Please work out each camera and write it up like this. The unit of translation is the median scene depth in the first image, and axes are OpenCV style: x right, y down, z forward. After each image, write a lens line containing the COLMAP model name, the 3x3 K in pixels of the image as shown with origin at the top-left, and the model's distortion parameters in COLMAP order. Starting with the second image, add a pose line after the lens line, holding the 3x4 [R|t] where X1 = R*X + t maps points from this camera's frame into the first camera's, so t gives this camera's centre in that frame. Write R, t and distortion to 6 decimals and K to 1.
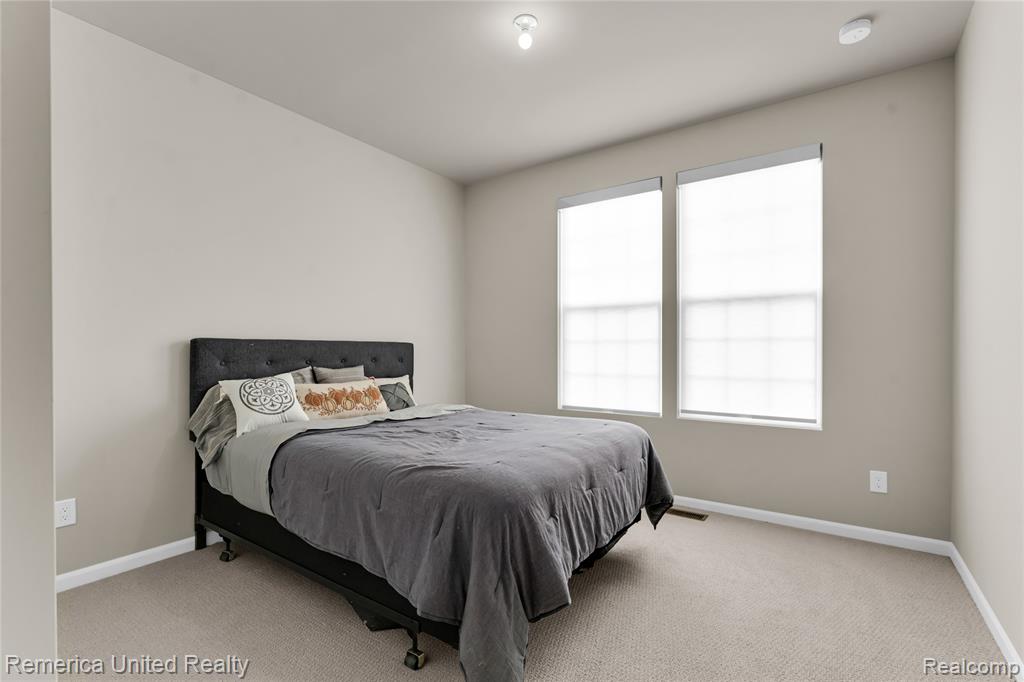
lens RADIAL K [[471.8, 0, 512.5], [0, 471.8, 348.1], [0, 0, 1]] dist [0.002827, -0.000025]
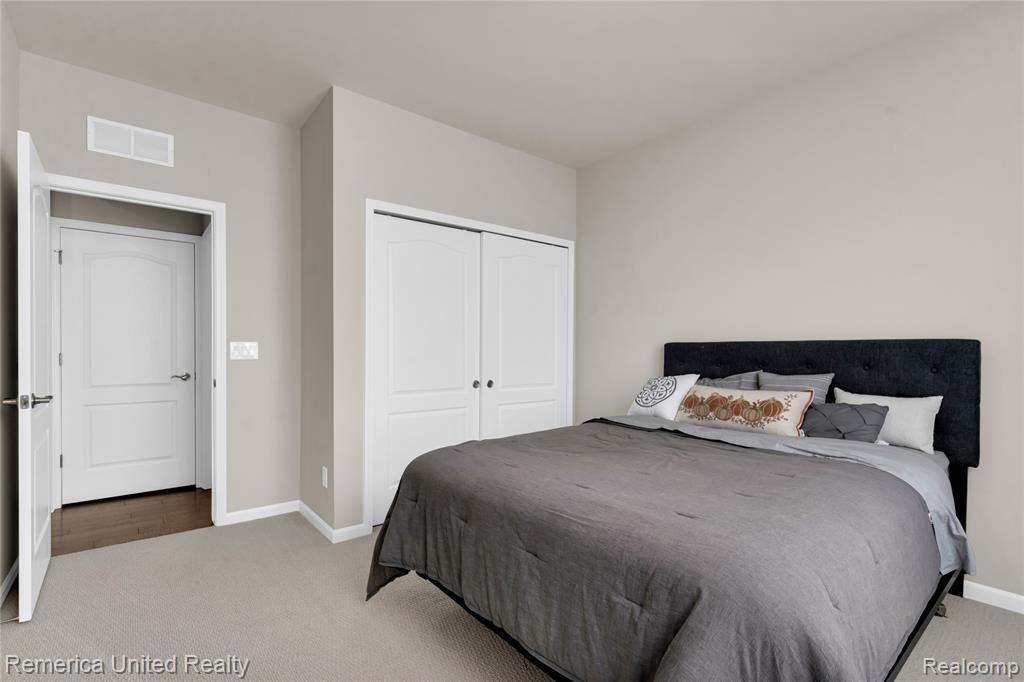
lens RADIAL K [[471.8, 0, 512.4], [0, 471.8, 346.4], [0, 0, 1]] dist [0.002827, -0.000025]
pose [[-0.268722, -0.005773, -0.963201, 0.604136], [0.009209, 0.999921, -0.008562, -0.003575], [0.963174, -0.011171, -0.268647, 0.837507]]
